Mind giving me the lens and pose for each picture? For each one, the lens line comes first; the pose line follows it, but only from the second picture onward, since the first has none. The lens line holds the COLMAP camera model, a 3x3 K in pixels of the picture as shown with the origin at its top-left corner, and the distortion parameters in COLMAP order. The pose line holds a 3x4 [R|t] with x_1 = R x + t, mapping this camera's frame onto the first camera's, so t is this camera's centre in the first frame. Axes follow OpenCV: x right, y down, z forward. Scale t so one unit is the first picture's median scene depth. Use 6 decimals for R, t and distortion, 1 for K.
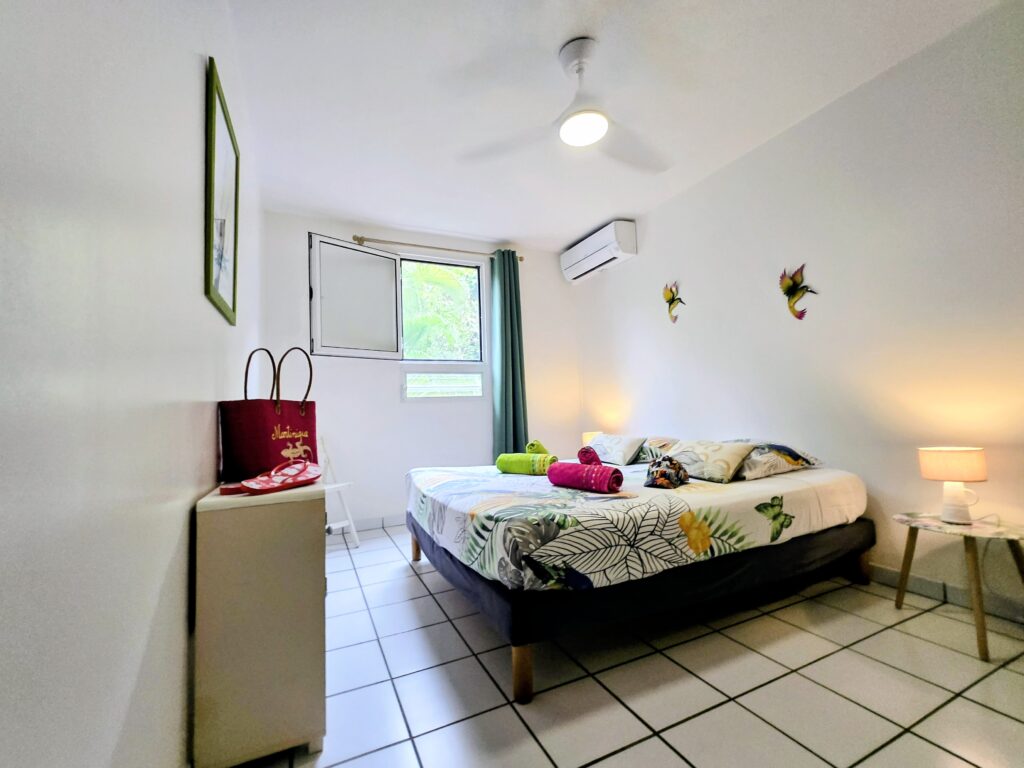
lens RADIAL K [[407.6, 0, 512.0], [0, 407.6, 384.0], [0, 0, 1]] dist [0.001645, -0.004421]
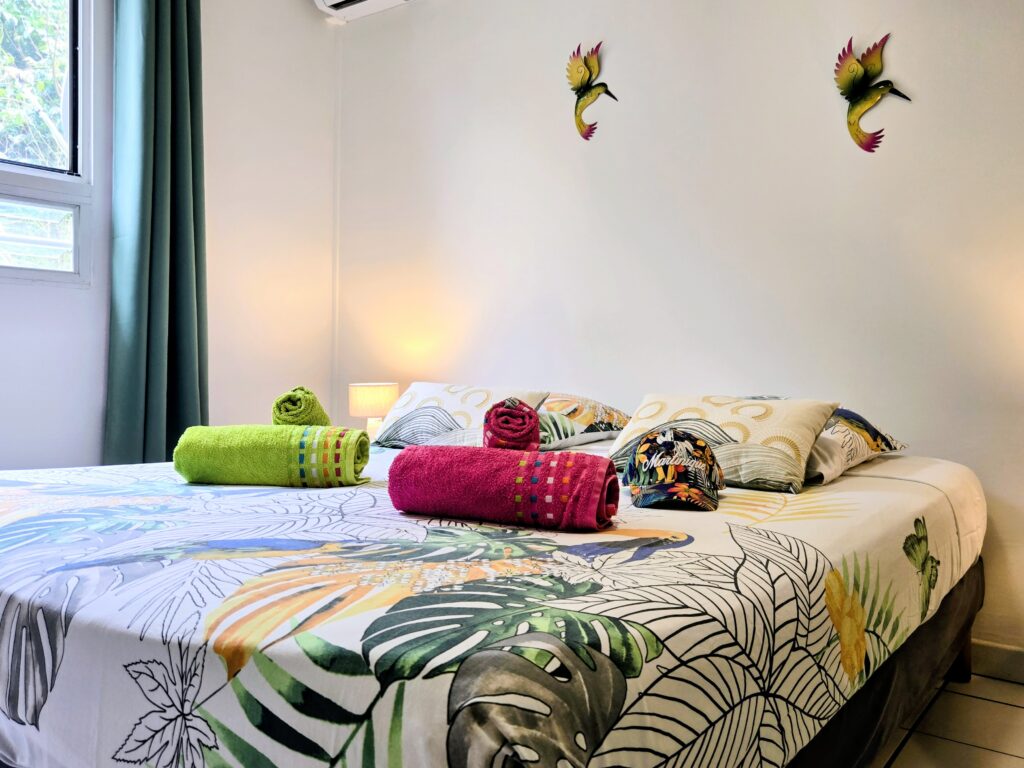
lens RADIAL K [[833.4, 0, 513.6], [0, 833.4, 370.5], [0, 0, 1]] dist [0.047978, -0.007154]
pose [[0.891516, 0.034795, 0.451651, -0.134975], [-0.072779, 0.995095, 0.066997, 0.079957], [-0.447105, -0.092600, 0.889676, 0.365236]]
